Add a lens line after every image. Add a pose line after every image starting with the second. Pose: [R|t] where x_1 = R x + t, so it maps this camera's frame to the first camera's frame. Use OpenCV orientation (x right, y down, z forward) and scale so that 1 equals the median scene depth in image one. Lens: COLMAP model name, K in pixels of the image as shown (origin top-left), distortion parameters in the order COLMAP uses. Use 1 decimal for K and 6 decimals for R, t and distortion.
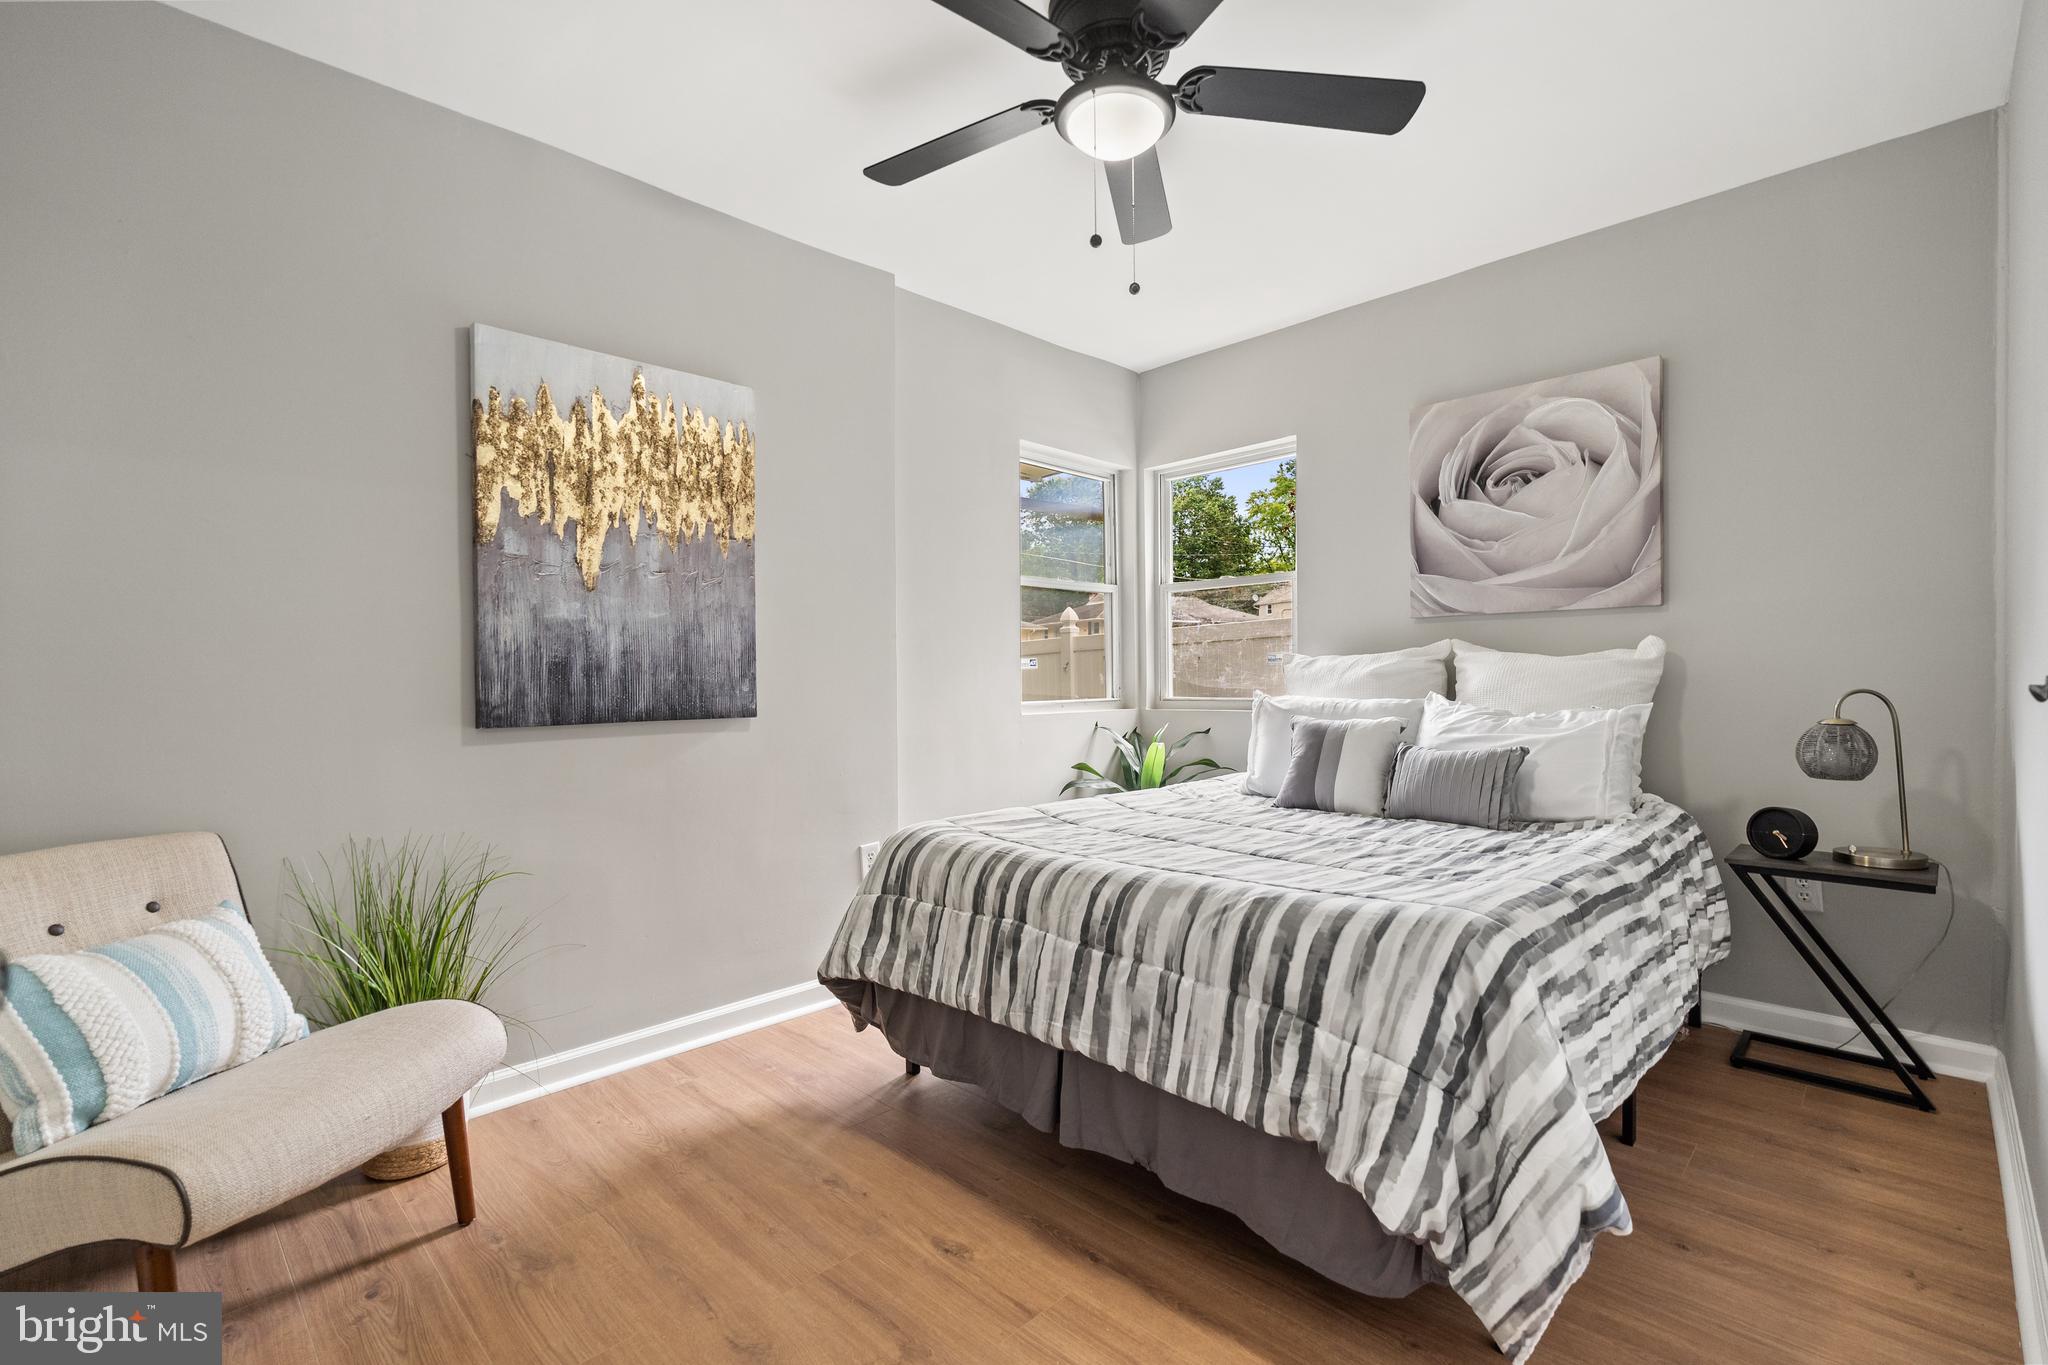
lens RADIAL K [[921.3, 0, 1008.3], [0, 921.3, 677.4], [0, 0, 1]] dist [-0.001870, -0.000407]
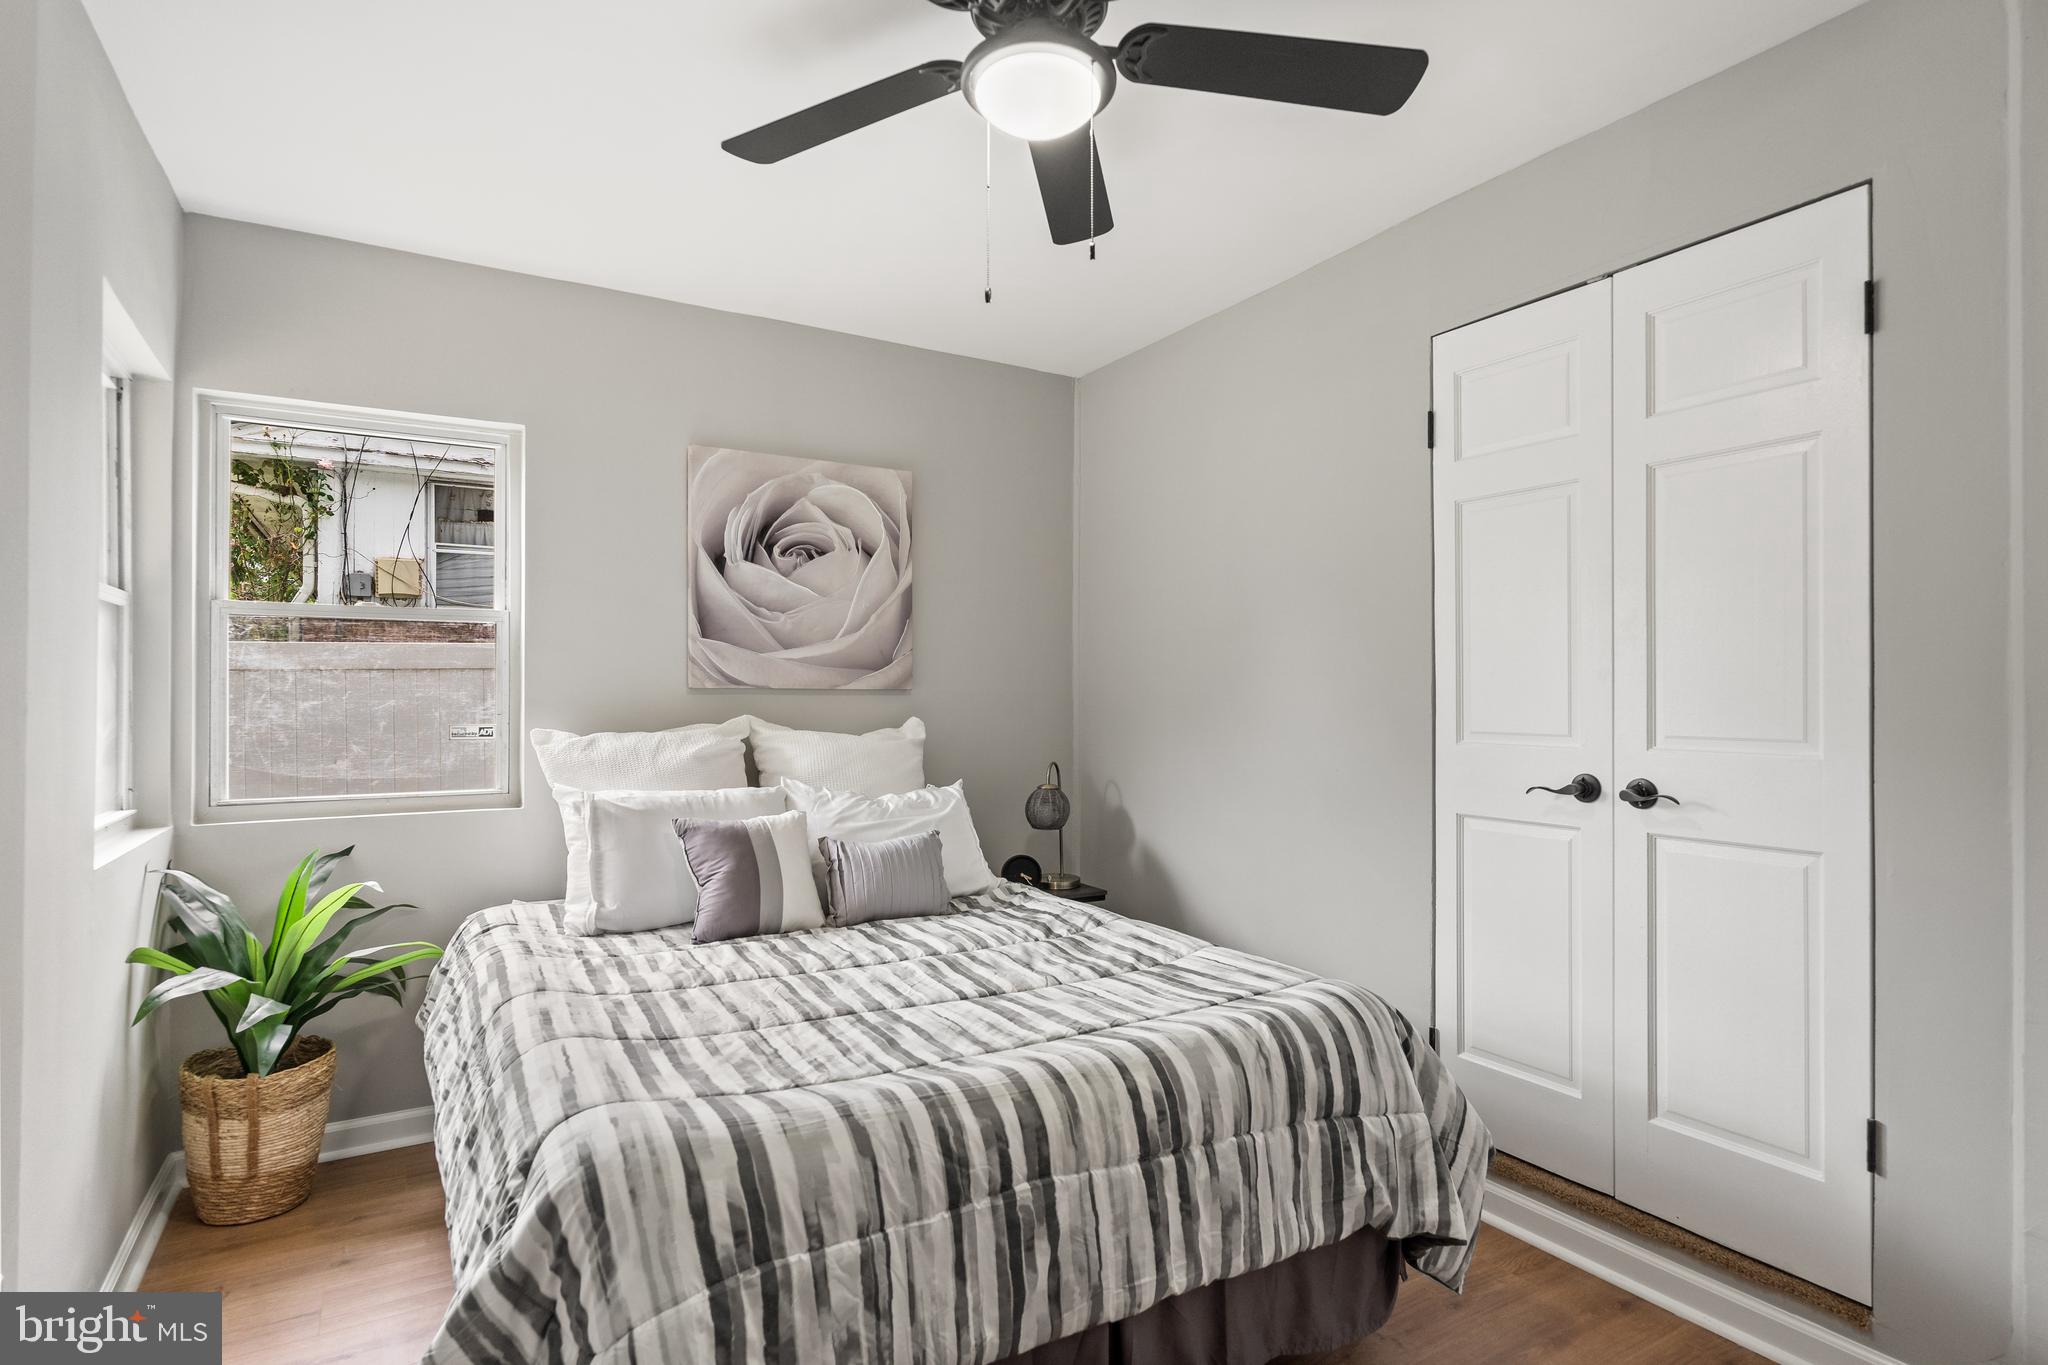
lens RADIAL K [[1040.3, 0, 1024.0], [0, 1040.3, 682.5], [0, 0, 1]] dist [-0.002325, -0.000322]
pose [[0.233943, 0.026065, 0.971901, -0.487433], [-0.004729, 0.999659, -0.025672, -0.053237], [-0.972239, 0.001410, 0.233986, 0.542421]]
